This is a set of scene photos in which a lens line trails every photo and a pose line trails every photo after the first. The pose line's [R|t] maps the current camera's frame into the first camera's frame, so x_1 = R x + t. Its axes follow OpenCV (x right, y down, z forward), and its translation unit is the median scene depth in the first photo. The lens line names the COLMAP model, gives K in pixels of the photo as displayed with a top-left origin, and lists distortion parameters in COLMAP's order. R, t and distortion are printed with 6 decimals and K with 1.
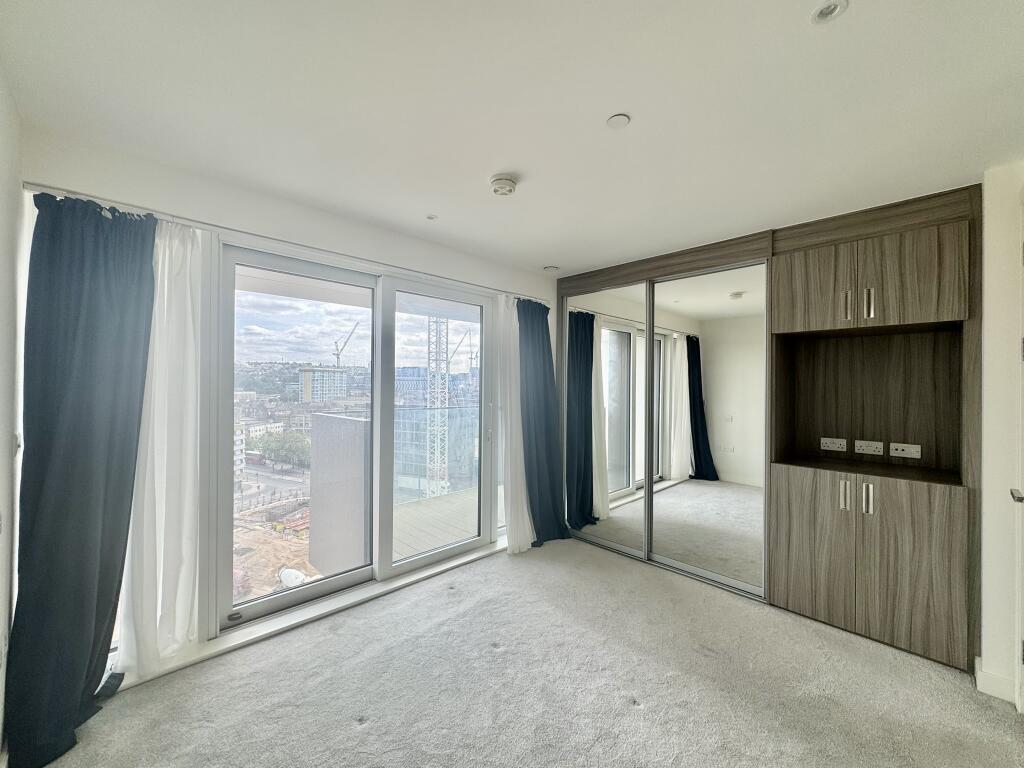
lens RADIAL K [[406.8, 0, 514.2], [0, 406.8, 381.6], [0, 0, 1]] dist [-0.003271, 0.000401]
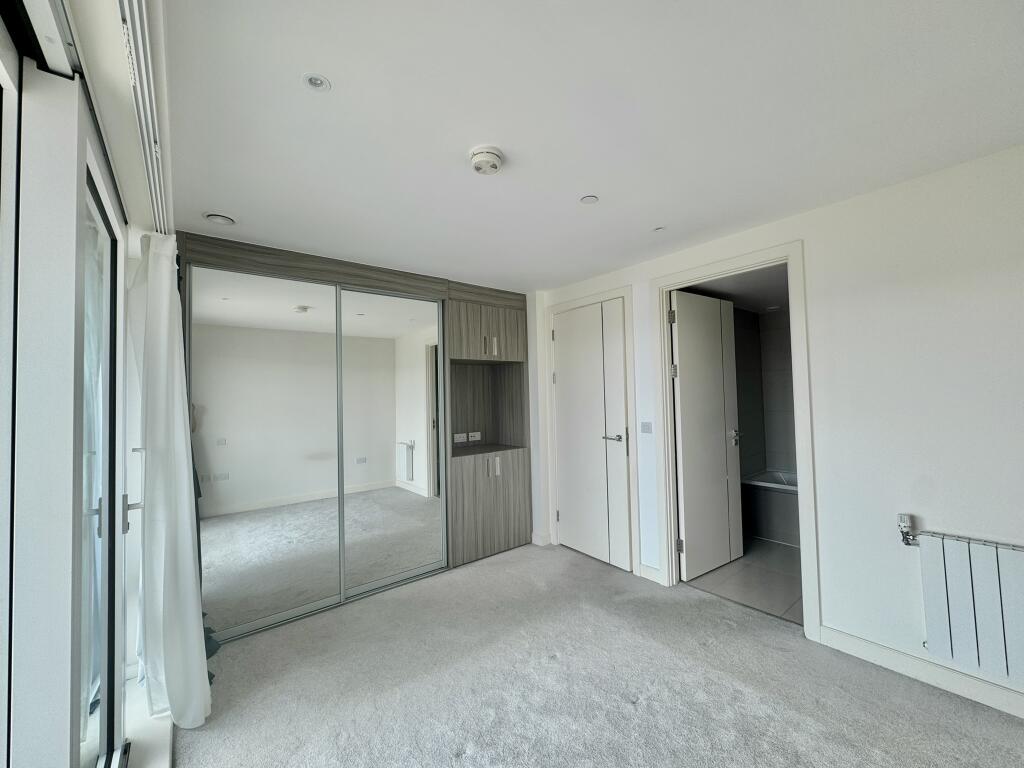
lens RADIAL K [[406.8, 0, 507.2], [0, 406.8, 384.7], [0, 0, 1]] dist [-0.003271, 0.000401]
pose [[0.102151, 0.018898, 0.994589, -0.647940], [0.025229, 0.999449, -0.021581, -0.000473], [-0.994449, 0.027297, 0.101618, 0.685805]]
